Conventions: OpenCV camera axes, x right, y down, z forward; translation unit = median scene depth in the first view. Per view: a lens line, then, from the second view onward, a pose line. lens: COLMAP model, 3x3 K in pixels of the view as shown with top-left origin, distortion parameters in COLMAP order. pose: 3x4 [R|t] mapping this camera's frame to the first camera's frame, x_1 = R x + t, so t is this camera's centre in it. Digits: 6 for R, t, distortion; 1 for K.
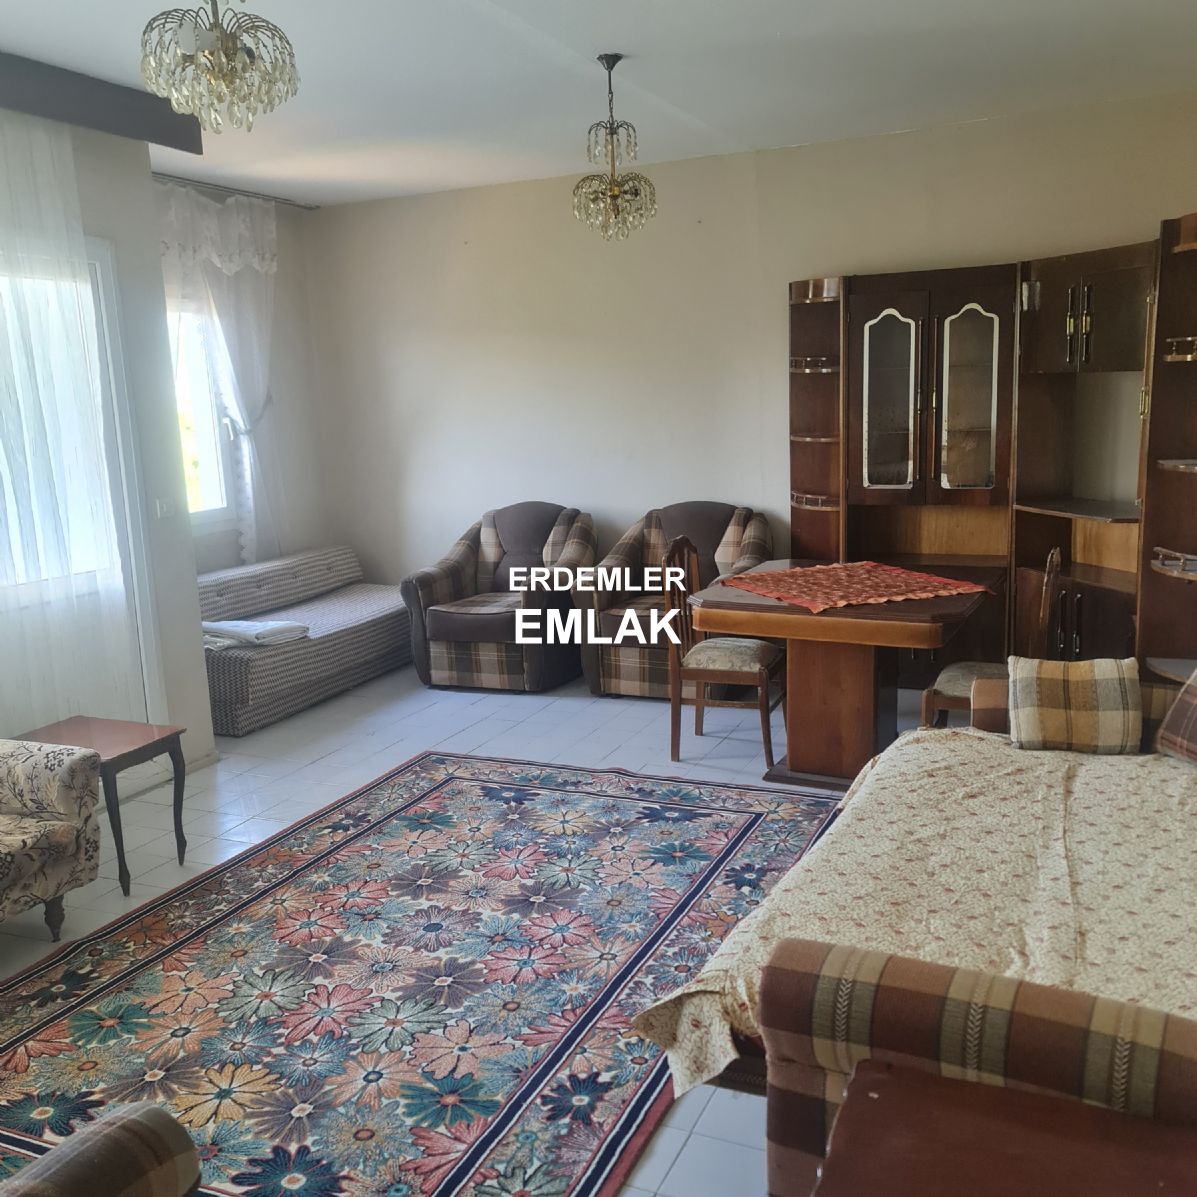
lens RADIAL K [[1186.0, 0, 605.5], [0, 1186.0, 607.7], [0, 0, 1]] dist [0.058468, 0.000000]
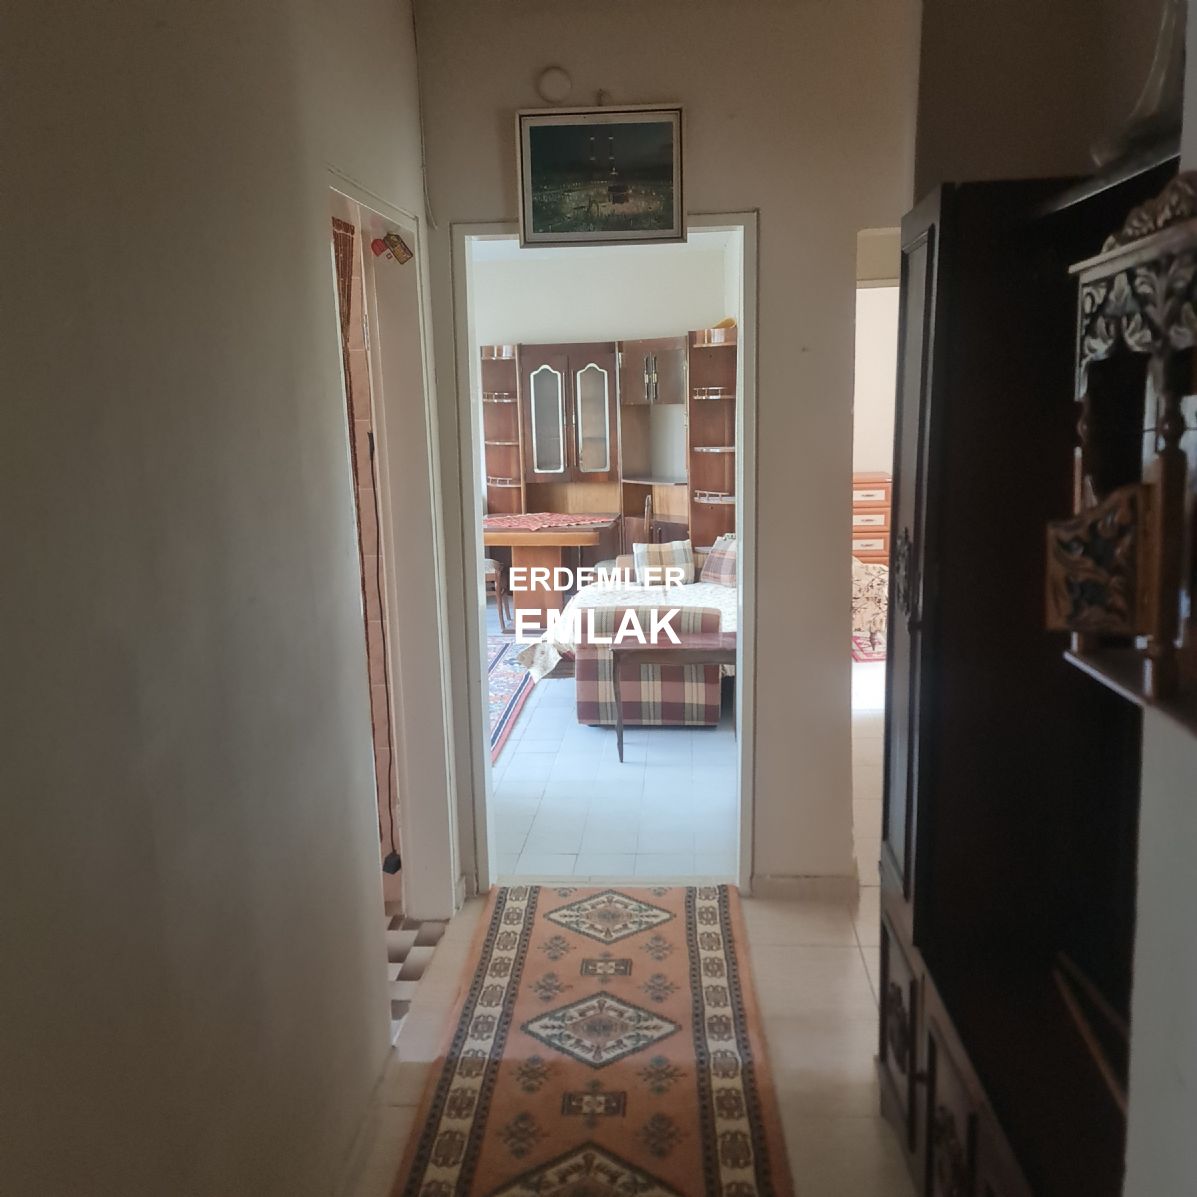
lens RADIAL K [[1186.0, 0, 595.9], [0, 1186.0, 594.6], [0, 0, 1]] dist [0.058468, 0.000000]
pose [[0.941826, -0.045383, 0.333024, -0.275581], [0.057256, 0.998023, -0.025918, 0.123333], [-0.331189, 0.043478, 0.942562, -0.605185]]
